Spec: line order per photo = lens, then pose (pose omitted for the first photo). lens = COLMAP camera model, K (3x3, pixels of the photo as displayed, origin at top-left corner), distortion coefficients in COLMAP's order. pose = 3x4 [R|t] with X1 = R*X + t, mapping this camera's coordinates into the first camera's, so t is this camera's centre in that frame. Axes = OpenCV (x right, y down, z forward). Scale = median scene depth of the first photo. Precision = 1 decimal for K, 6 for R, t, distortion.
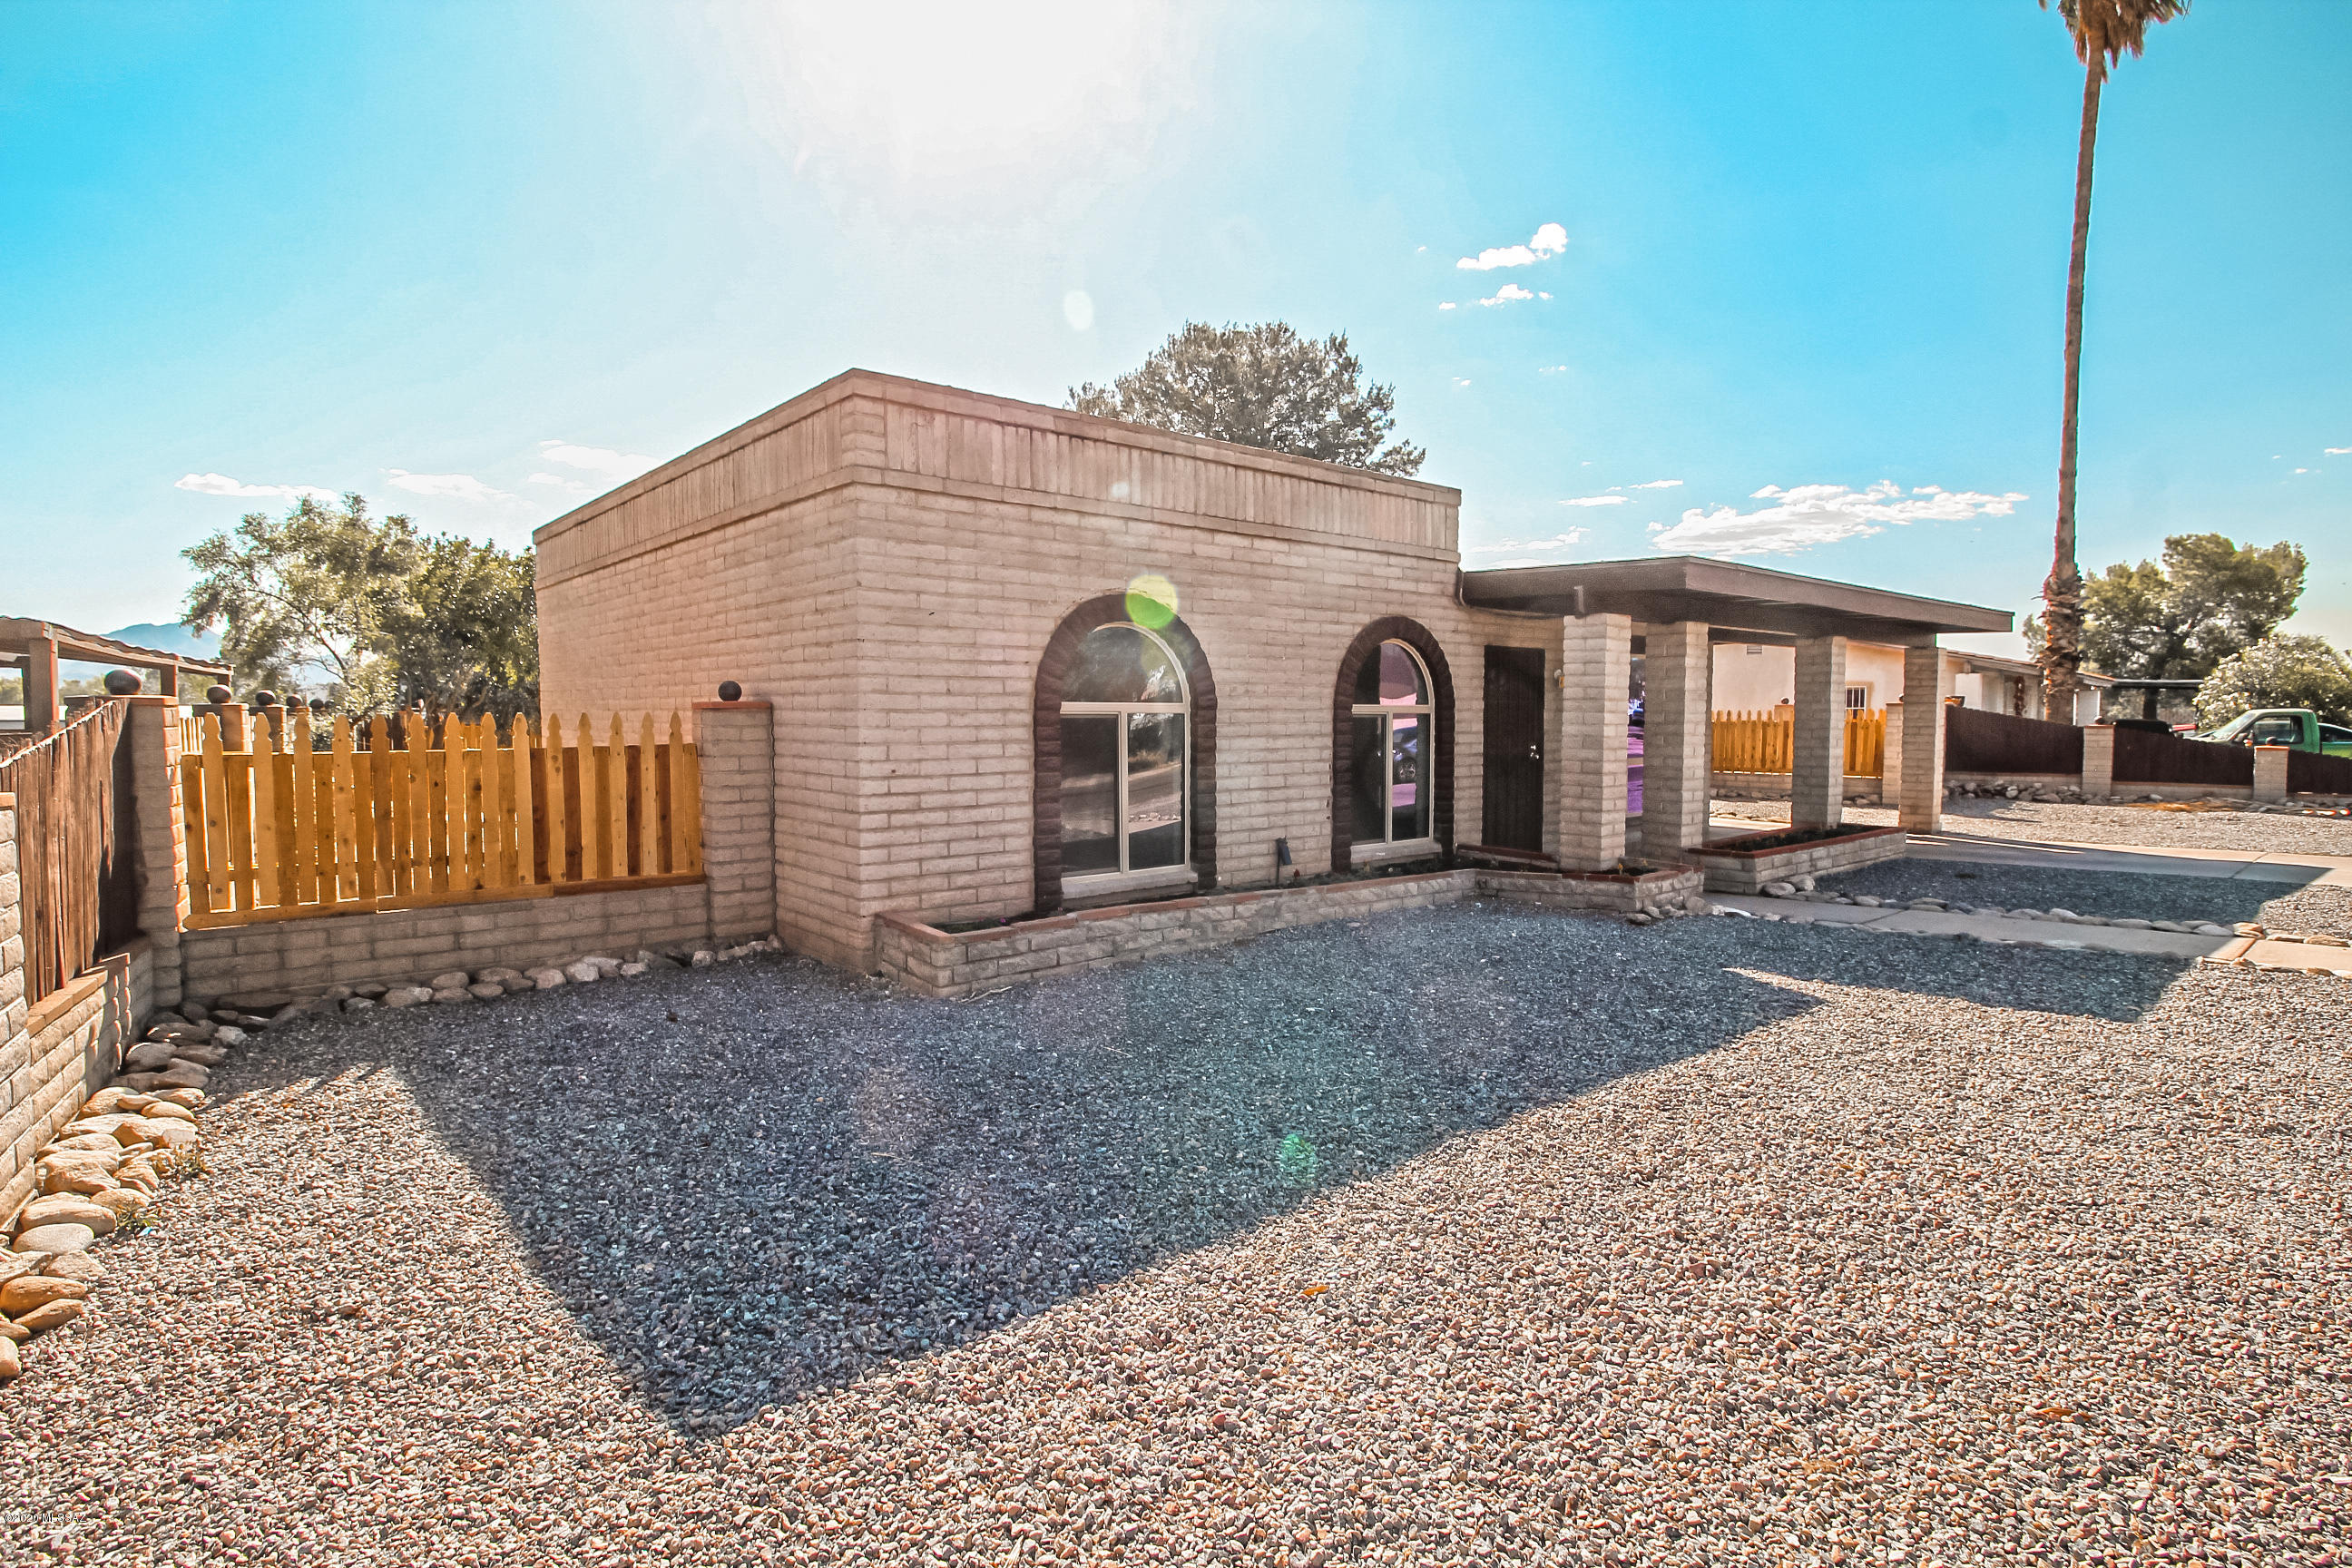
lens RADIAL K [[1174.5, 0, 1185.9], [0, 1174.5, 776.8], [0, 0, 1]] dist [-0.005583, -0.009576]
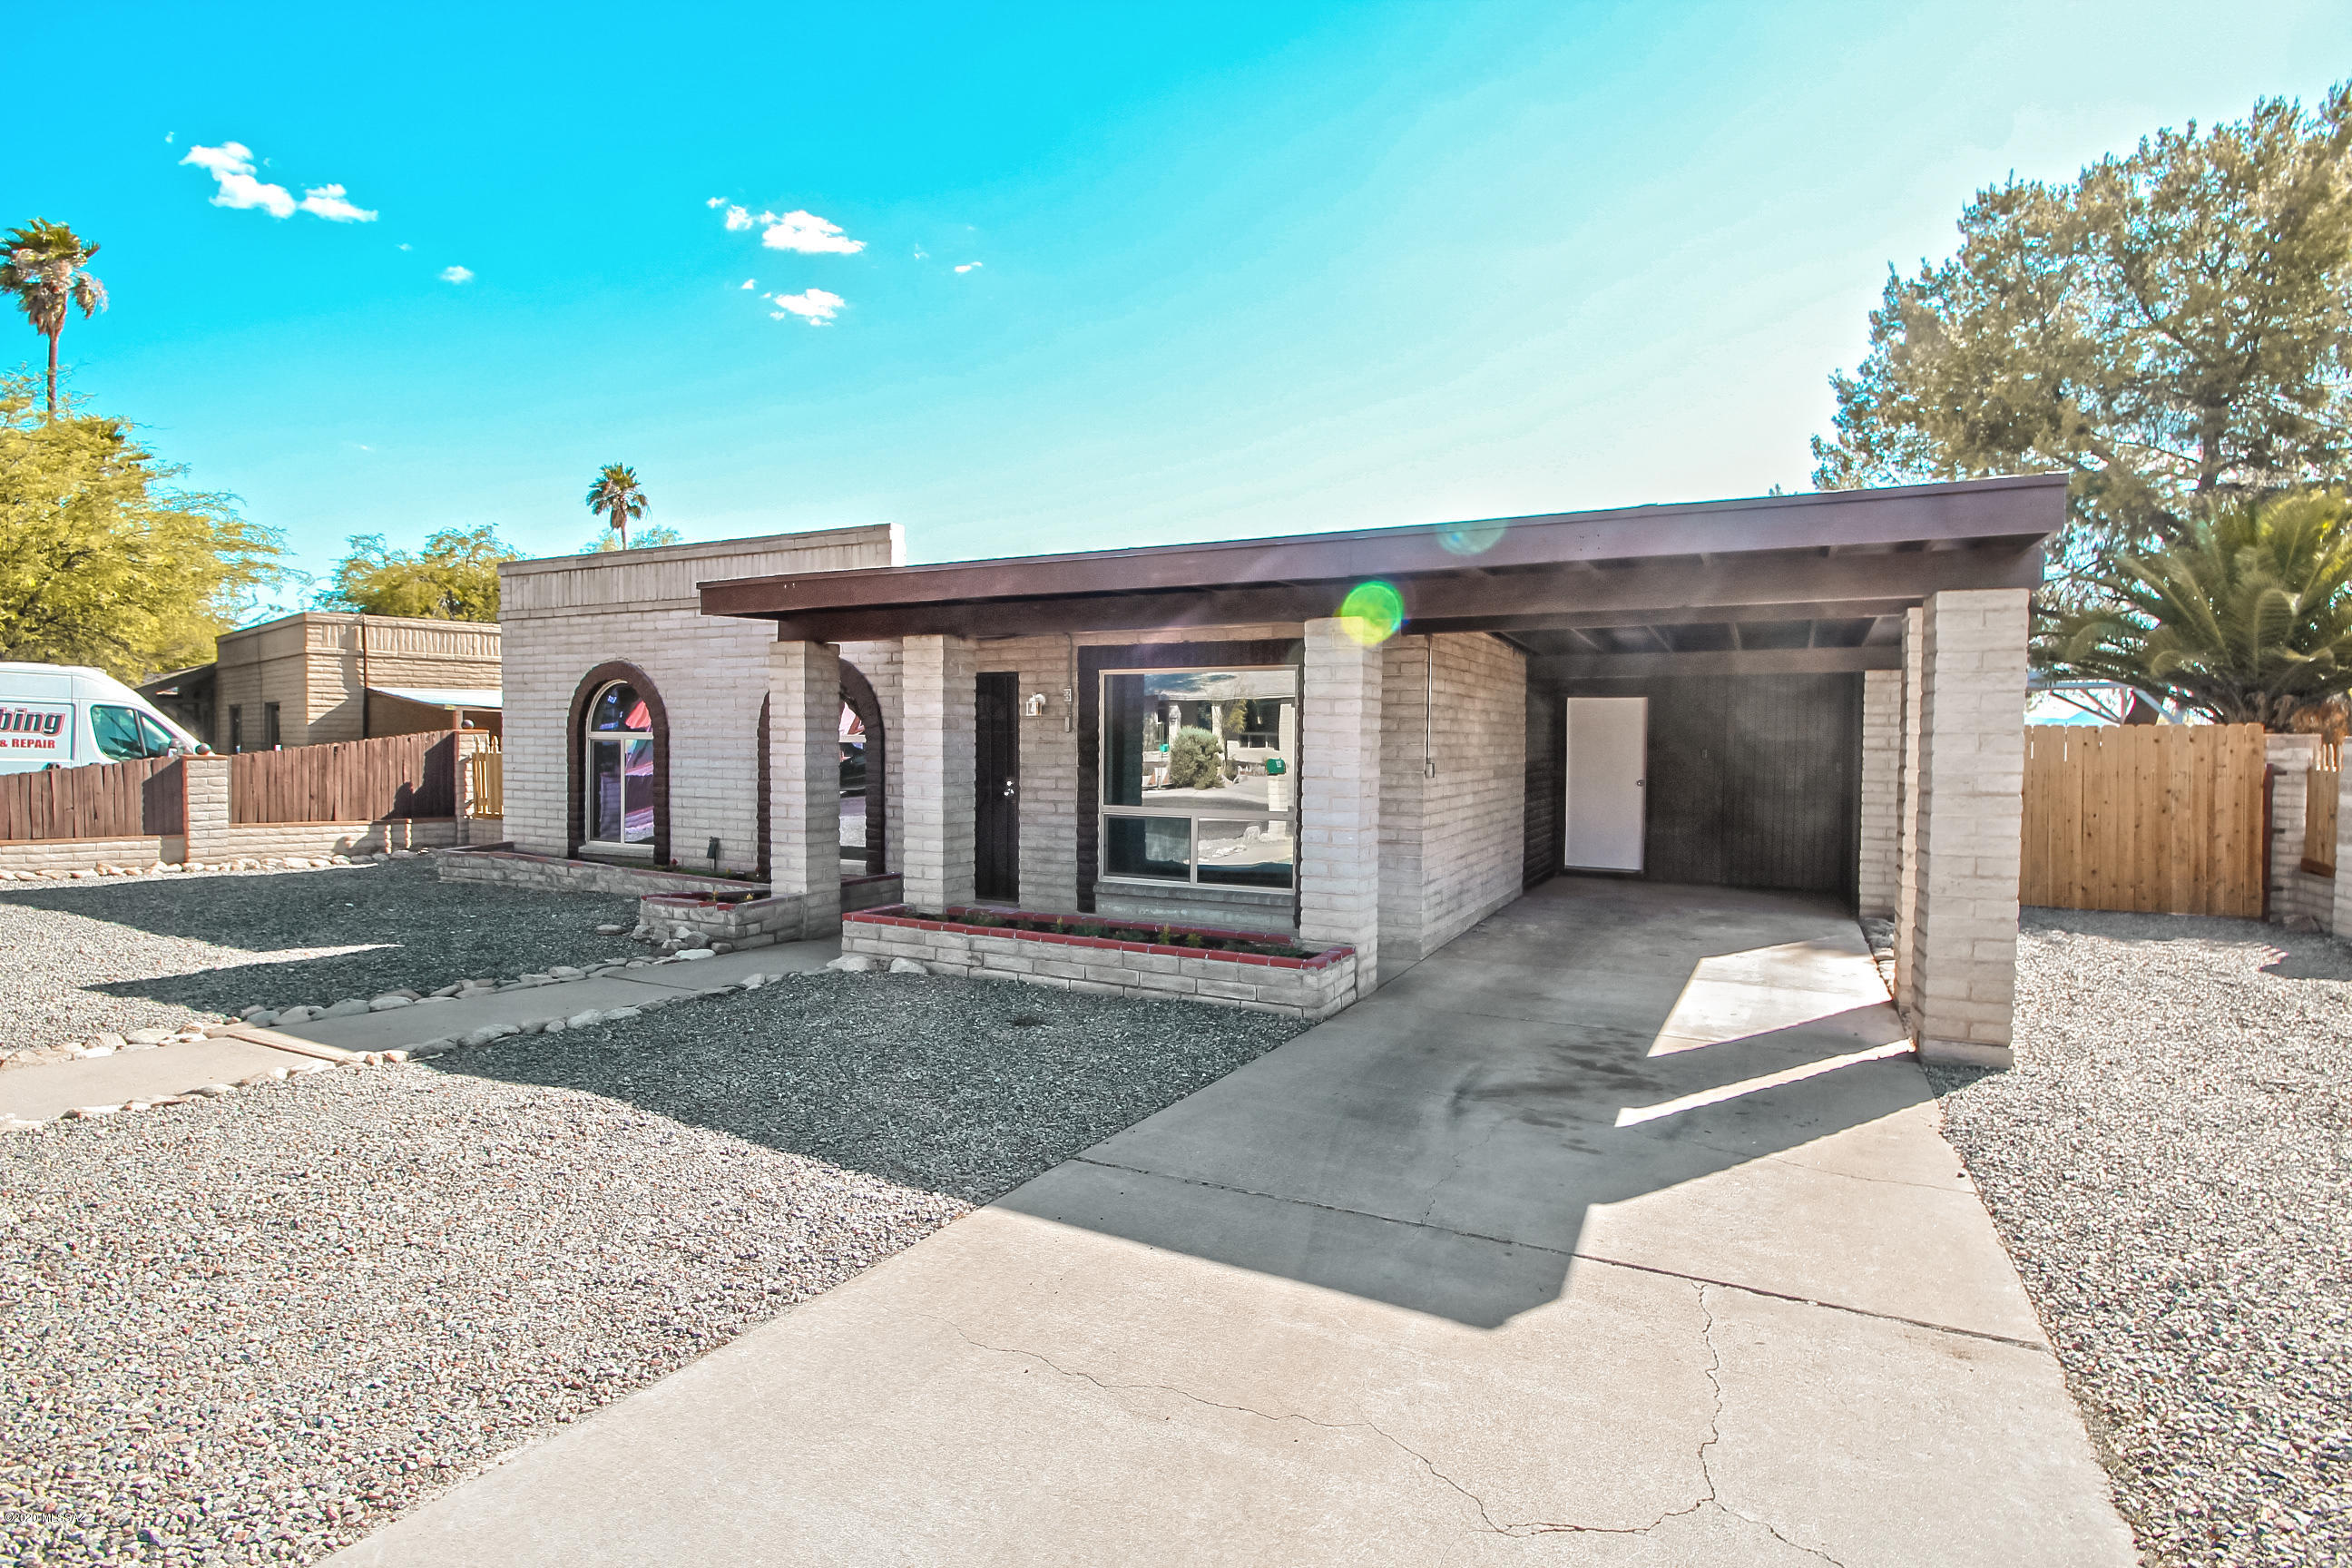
lens RADIAL K [[1174.5, 0, 1188.2], [0, 1174.5, 779.6], [0, 0, 1]] dist [-0.005583, -0.009576]
pose [[0.374508, 0.035119, -0.926558, 1.493989], [-0.061520, 0.998022, 0.012962, -0.061160], [0.925180, 0.052148, 0.375928, 1.013167]]
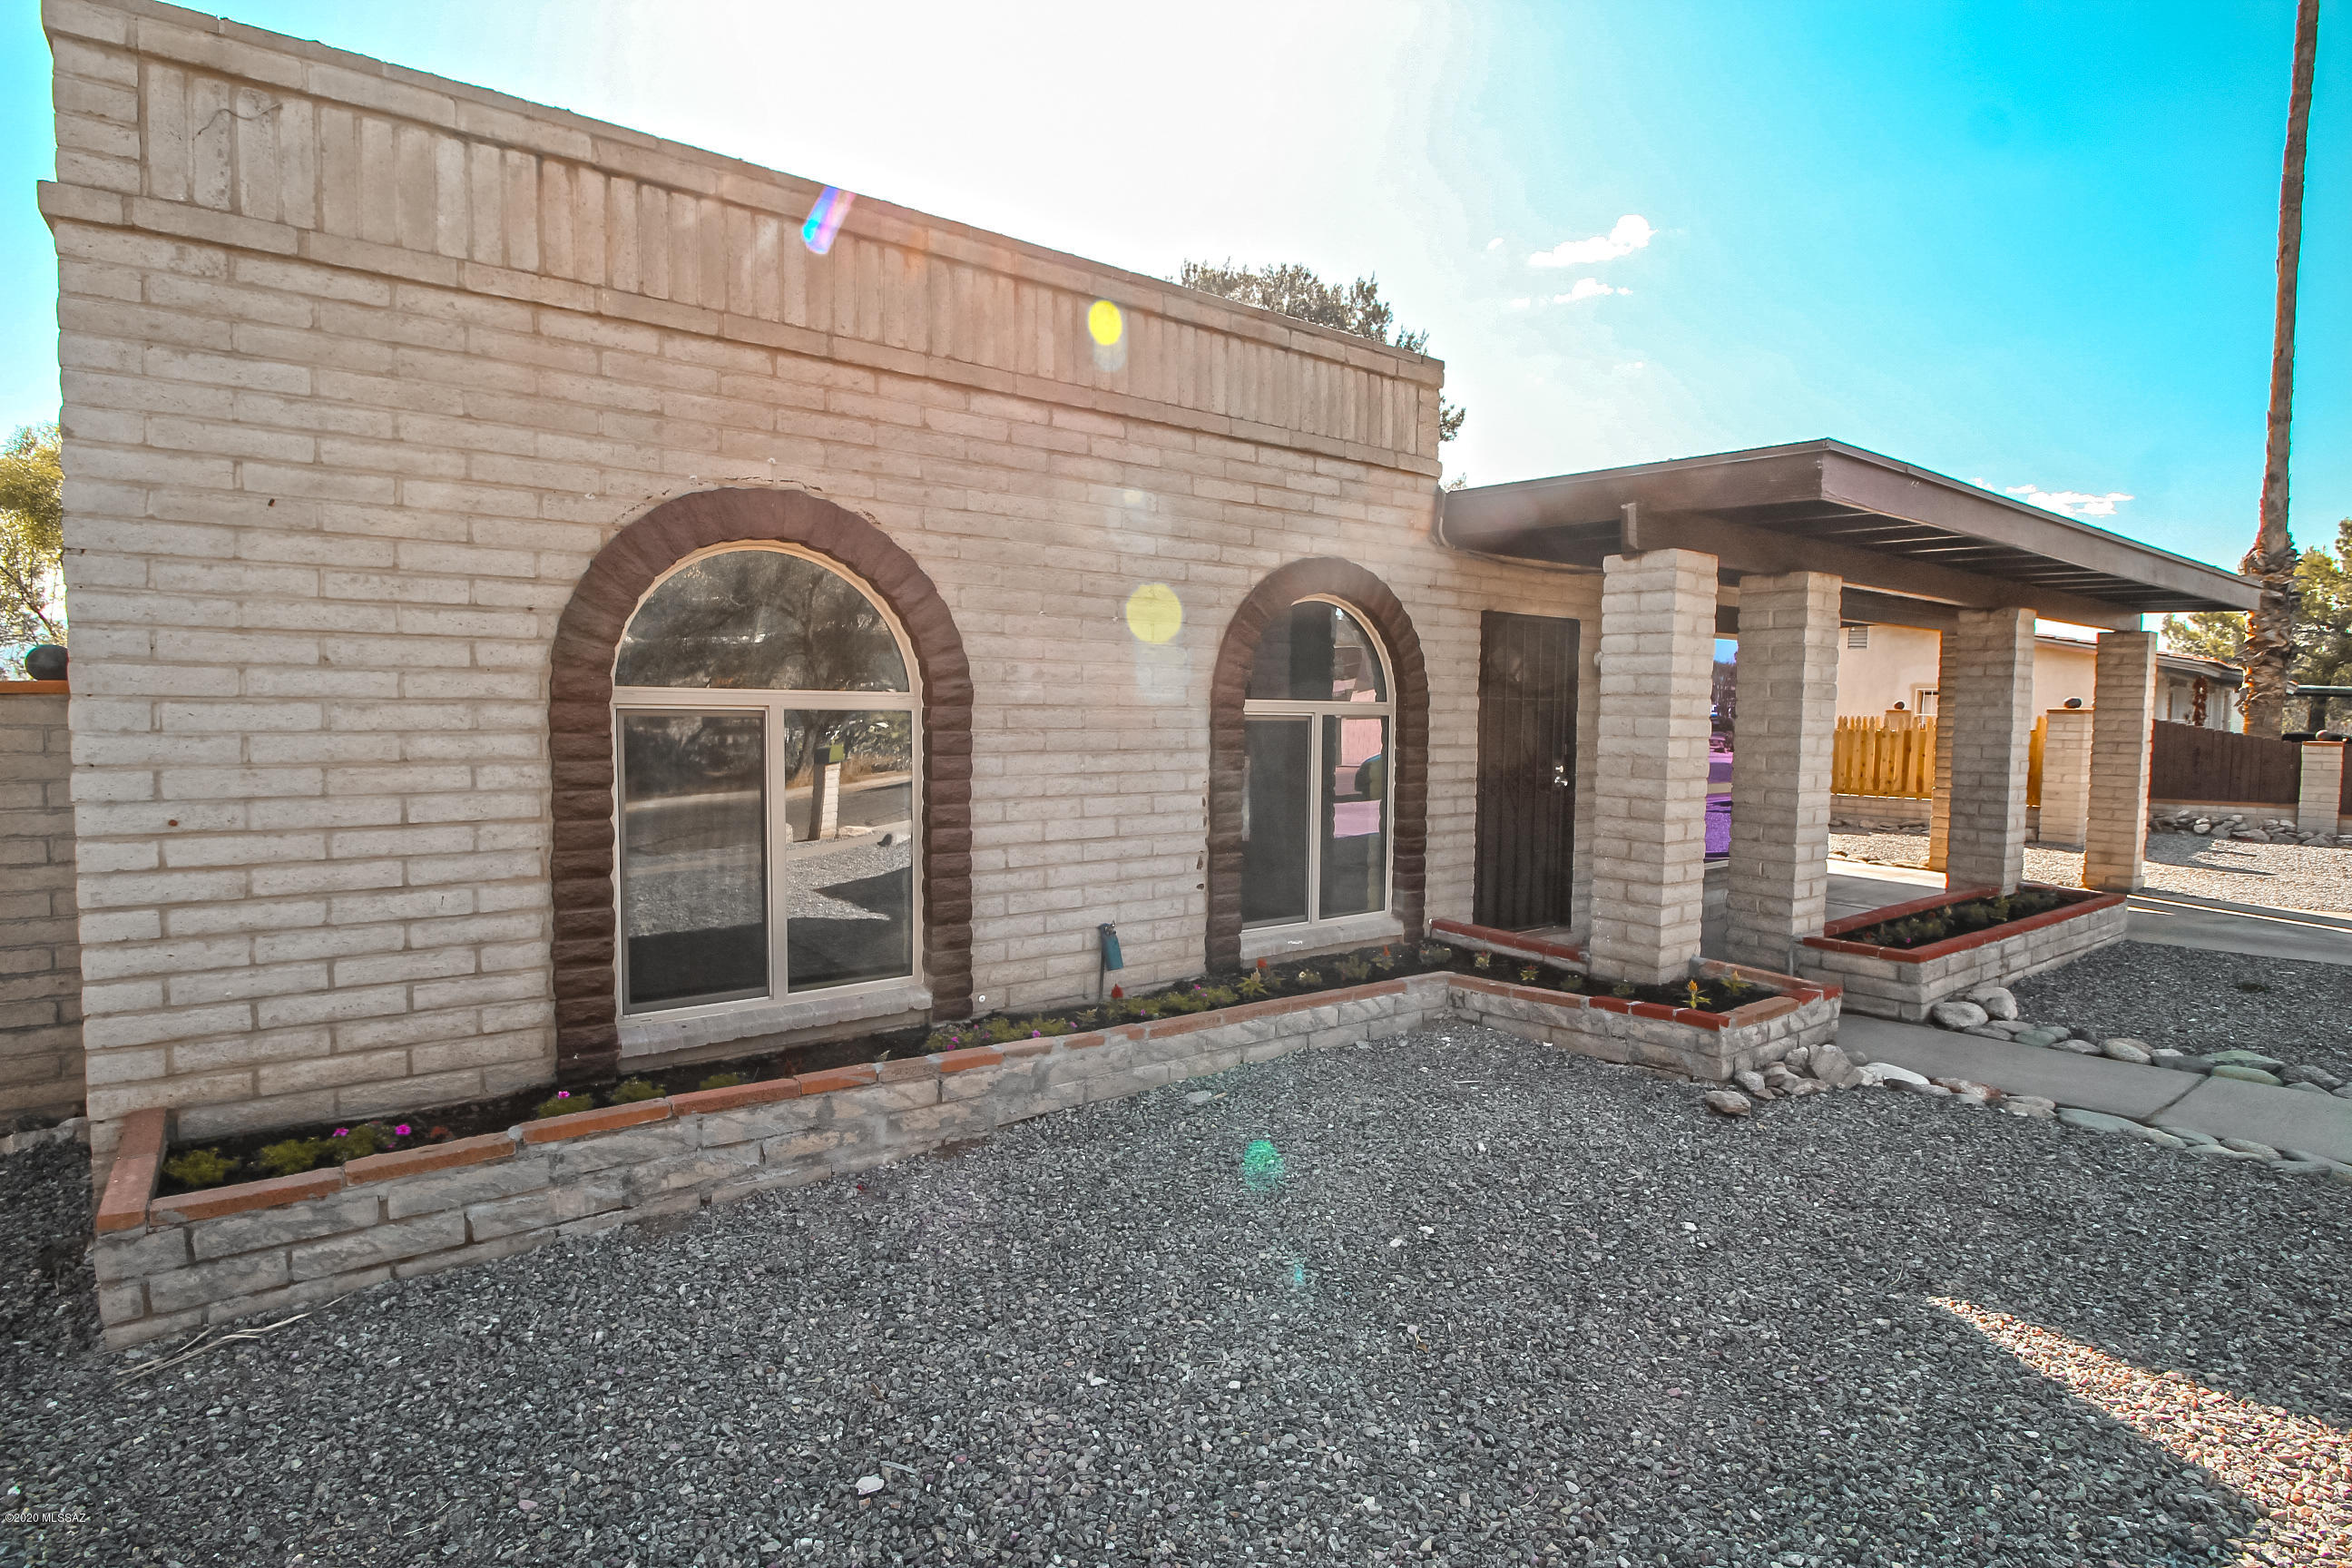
lens RADIAL K [[1174.5, 0, 1181.7], [0, 1174.5, 780.6], [0, 0, 1]] dist [-0.005583, -0.009576]
pose [[0.998487, 0.014241, -0.053112, 0.152128], [-0.014042, 0.999893, 0.004112, -0.023463], [0.053165, -0.003360, 0.998580, 0.421353]]
